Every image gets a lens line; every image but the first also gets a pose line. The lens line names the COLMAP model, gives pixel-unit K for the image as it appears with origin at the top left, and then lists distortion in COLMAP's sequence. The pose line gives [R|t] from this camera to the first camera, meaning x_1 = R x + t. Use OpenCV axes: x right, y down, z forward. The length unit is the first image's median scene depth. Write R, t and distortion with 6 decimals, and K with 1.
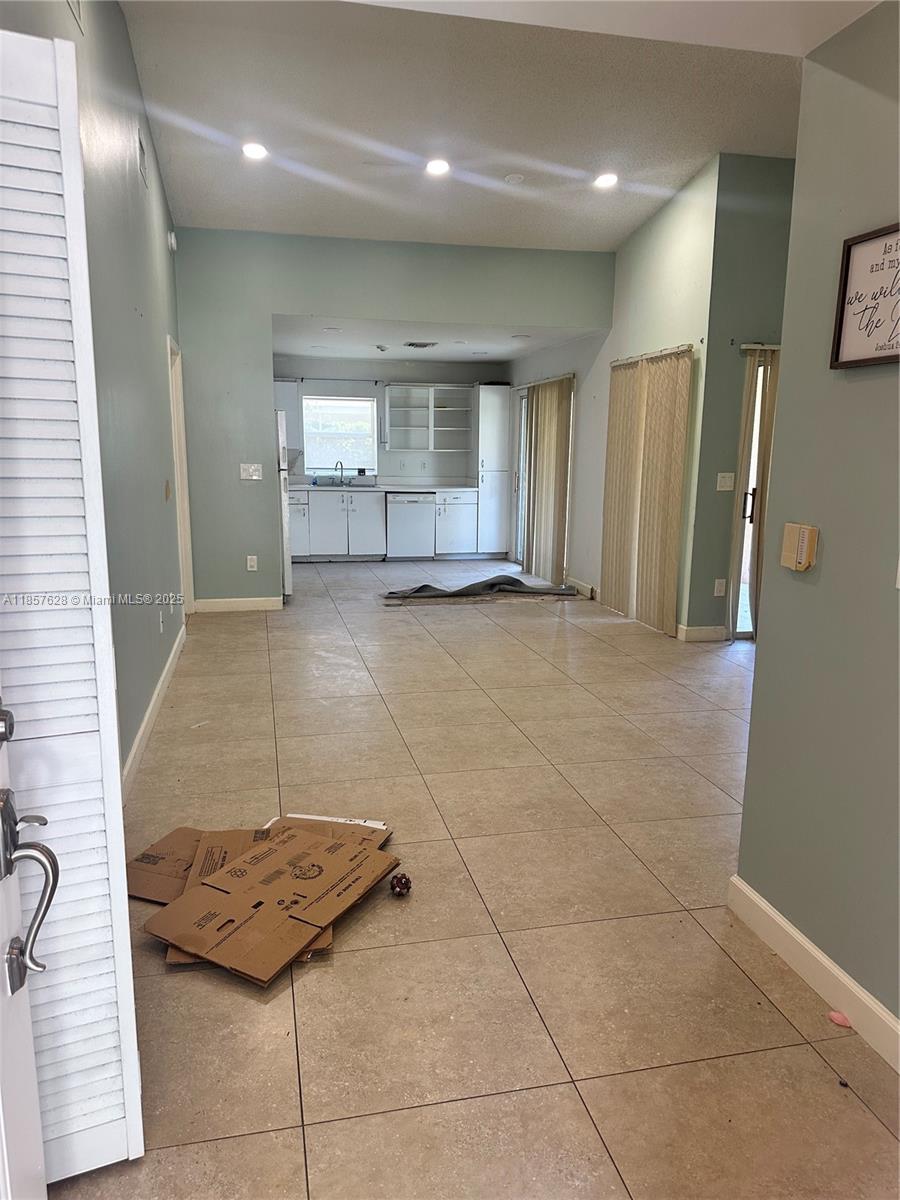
lens RADIAL K [[834.7, 0, 448.6], [0, 834.7, 606.2], [0, 0, 1]] dist [0.027900, 0.000656]
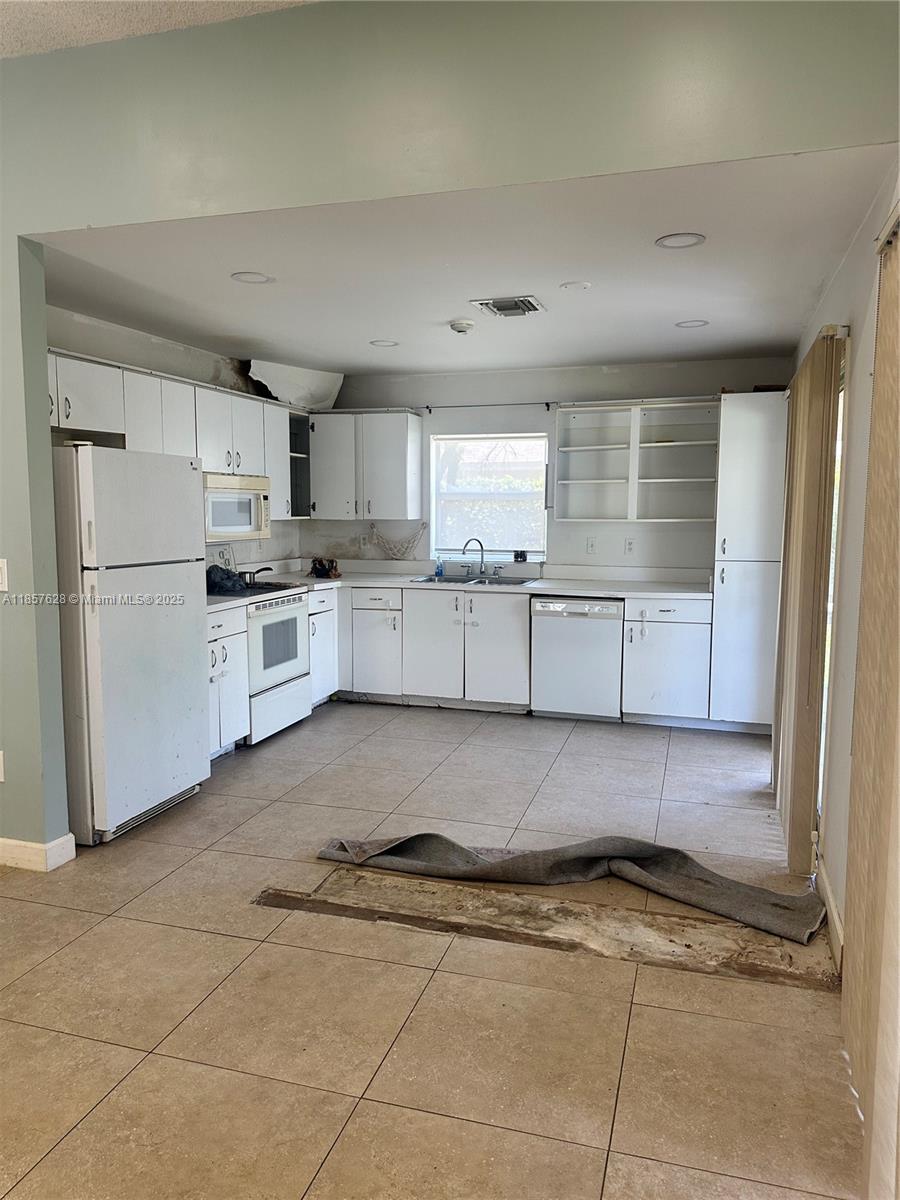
lens RADIAL K [[834.7, 0, 447.7], [0, 834.7, 589.3], [0, 0, 1]] dist [0.027900, 0.000656]
pose [[0.867879, 0.041105, -0.495073, 0.147502], [-0.086937, 0.993759, -0.069894, -0.094284], [0.489110, 0.103700, 0.866036, 0.479533]]
